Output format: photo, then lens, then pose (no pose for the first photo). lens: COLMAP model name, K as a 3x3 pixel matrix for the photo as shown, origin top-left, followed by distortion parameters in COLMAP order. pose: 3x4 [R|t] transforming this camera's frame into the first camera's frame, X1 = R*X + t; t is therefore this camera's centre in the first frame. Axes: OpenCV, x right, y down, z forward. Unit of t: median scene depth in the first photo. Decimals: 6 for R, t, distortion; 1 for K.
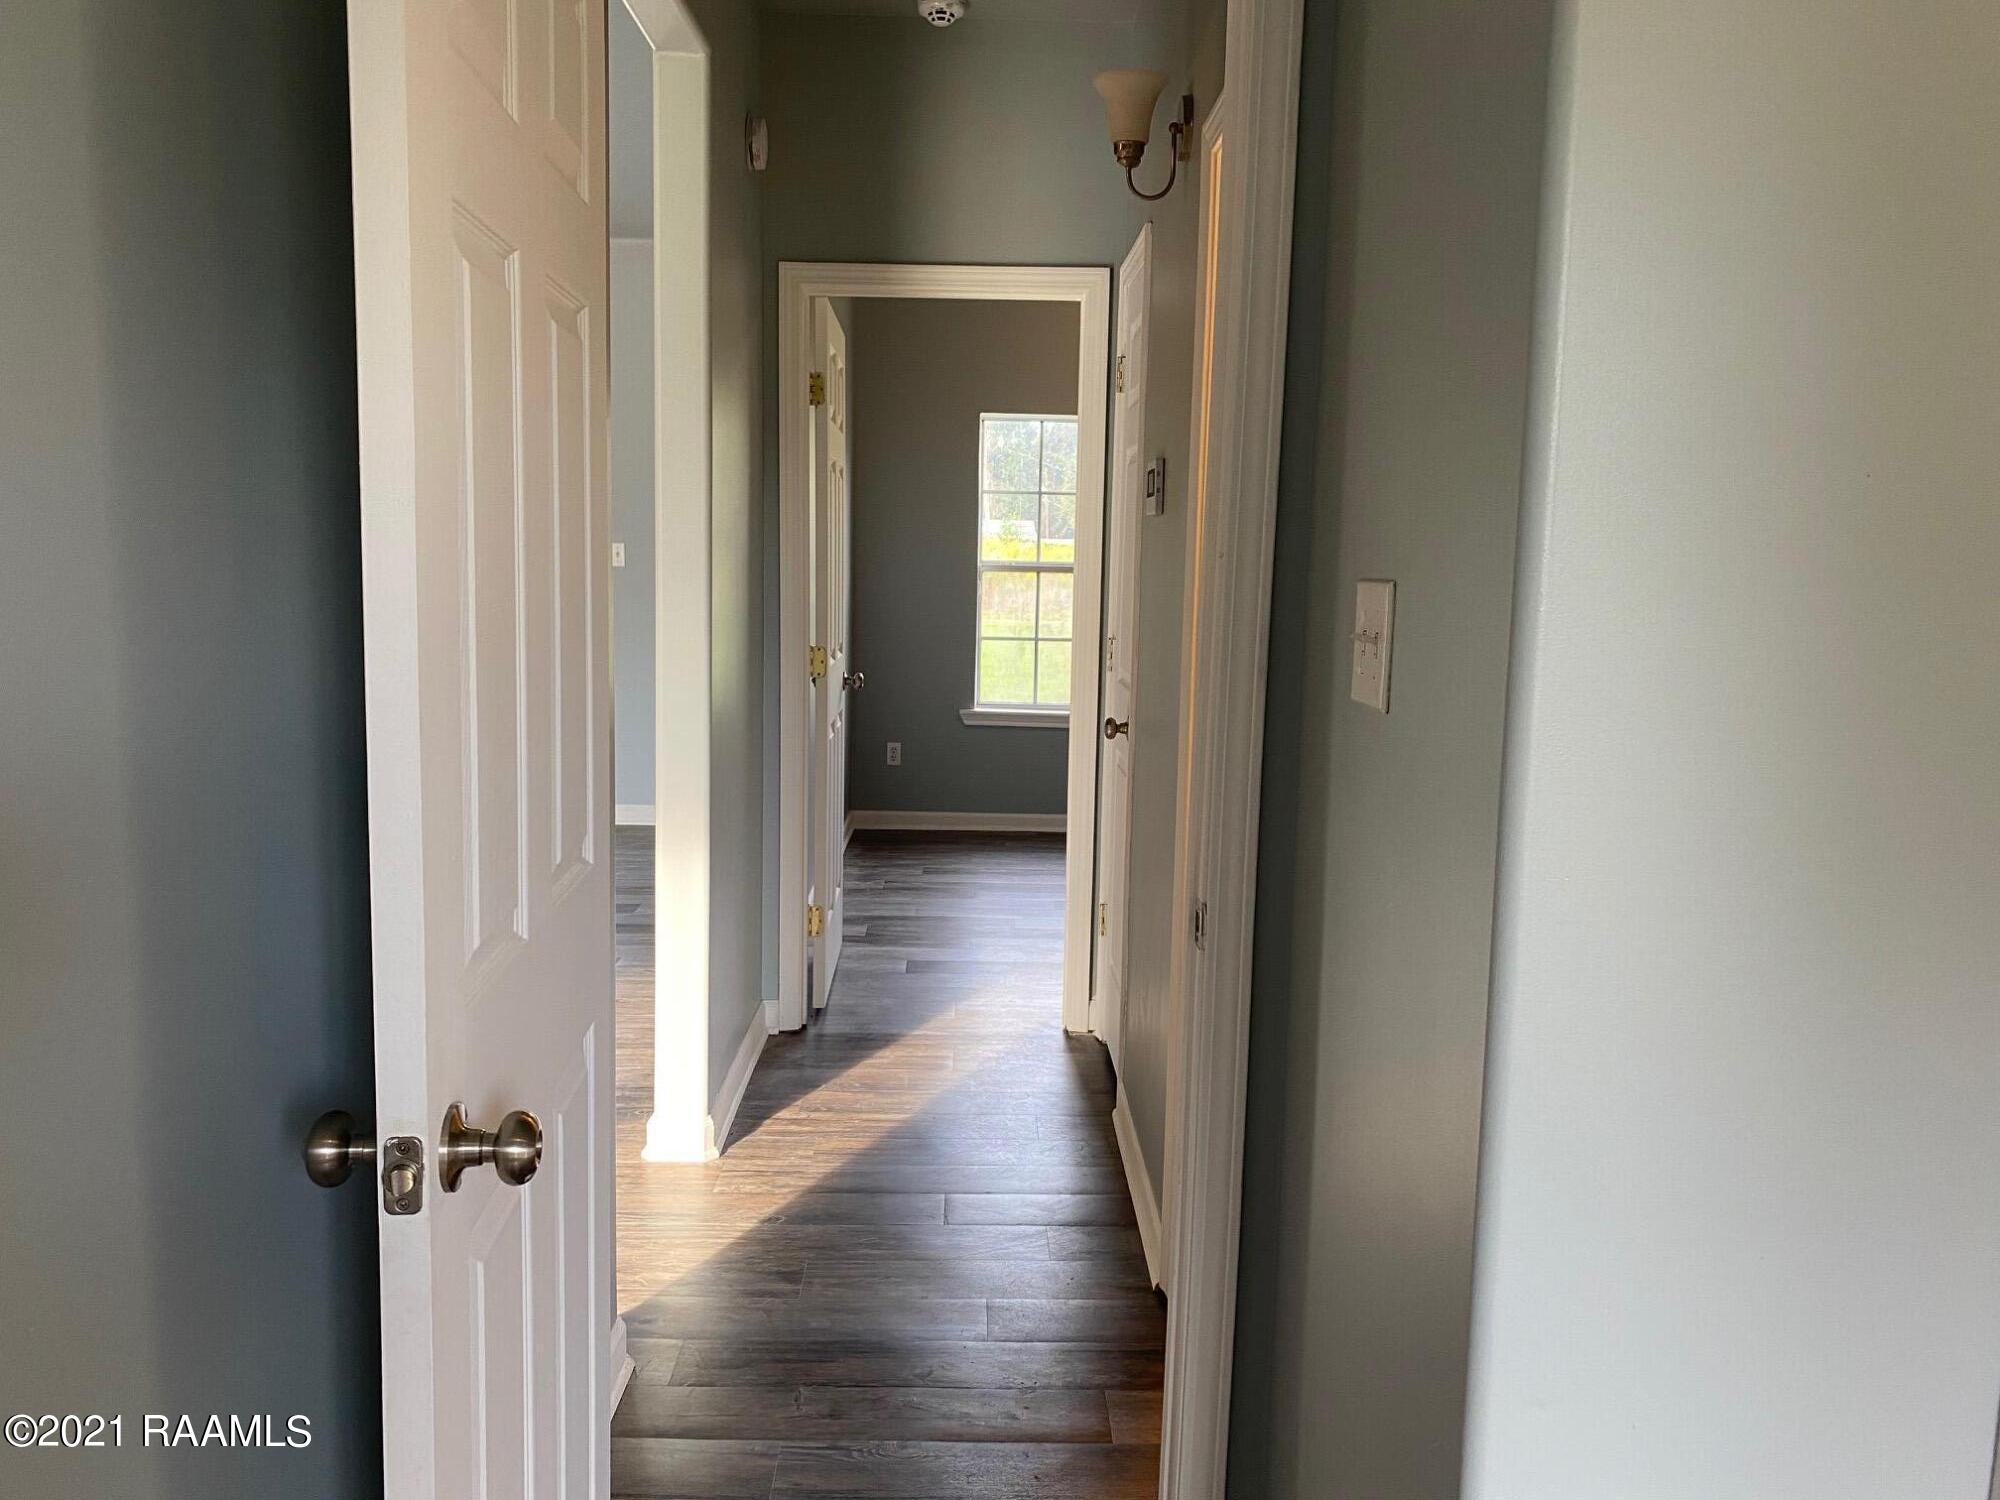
lens RADIAL K [[1529.6, 0, 1001.6], [0, 1529.6, 749.7], [0, 0, 1]] dist [0.004050, -0.000379]
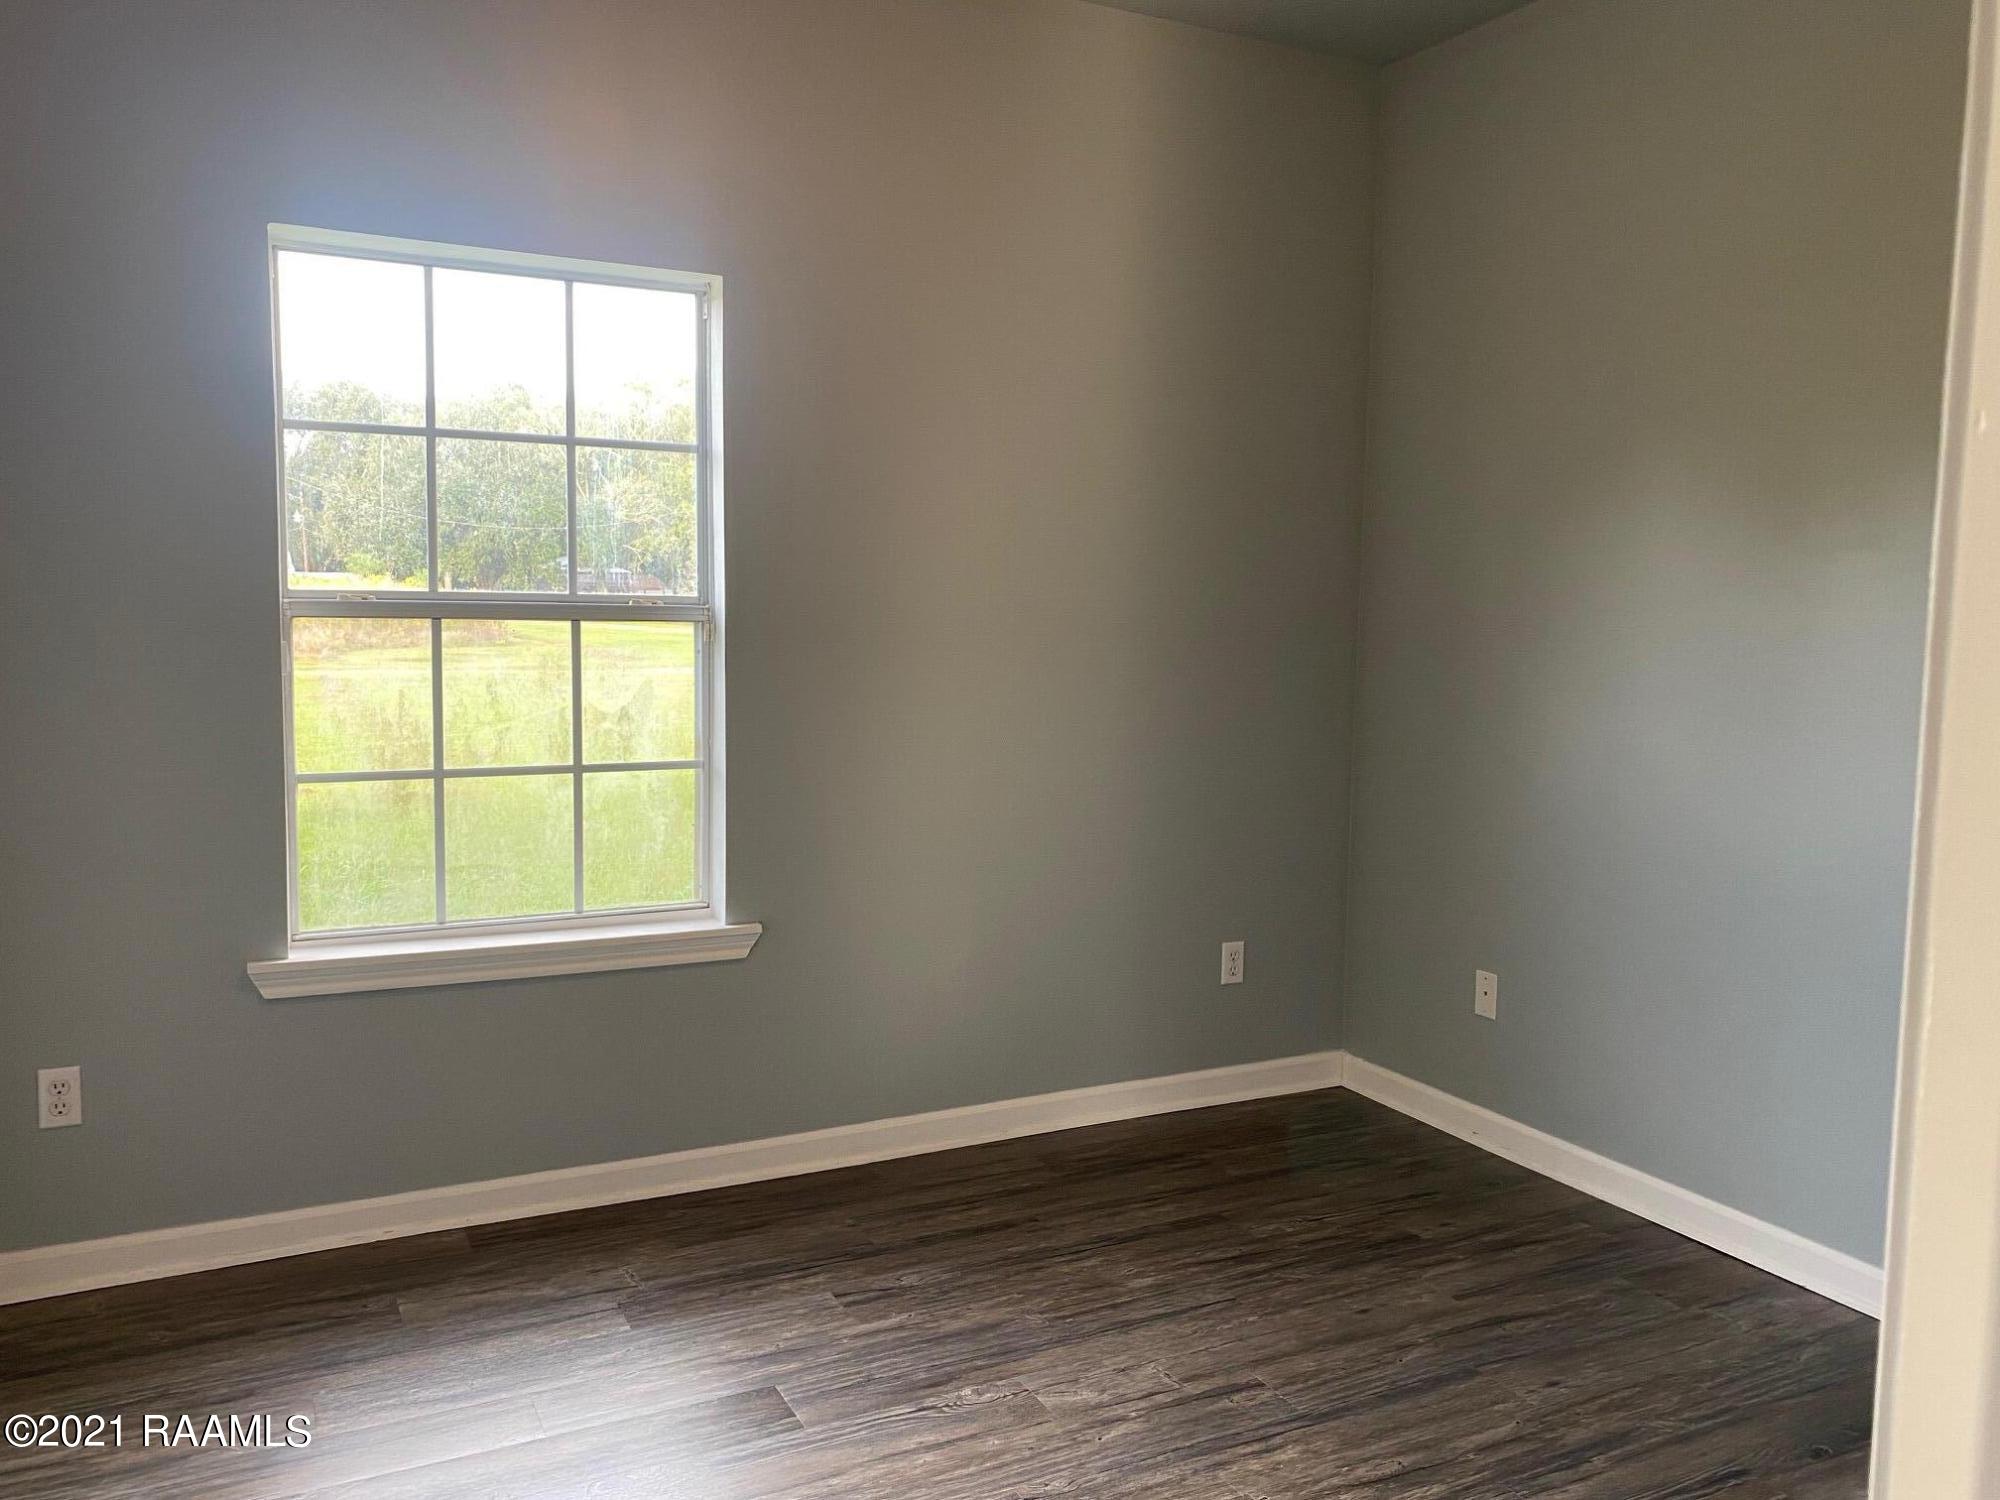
lens RADIAL K [[1529.6, 0, 998.3], [0, 1529.6, 743.5], [0, 0, 1]] dist [0.004050, -0.000379]
pose [[0.899950, -0.045048, 0.433659, -0.021748], [0.058284, 0.998151, -0.017265, -0.064627], [-0.432080, 0.040813, 0.900911, 0.552152]]
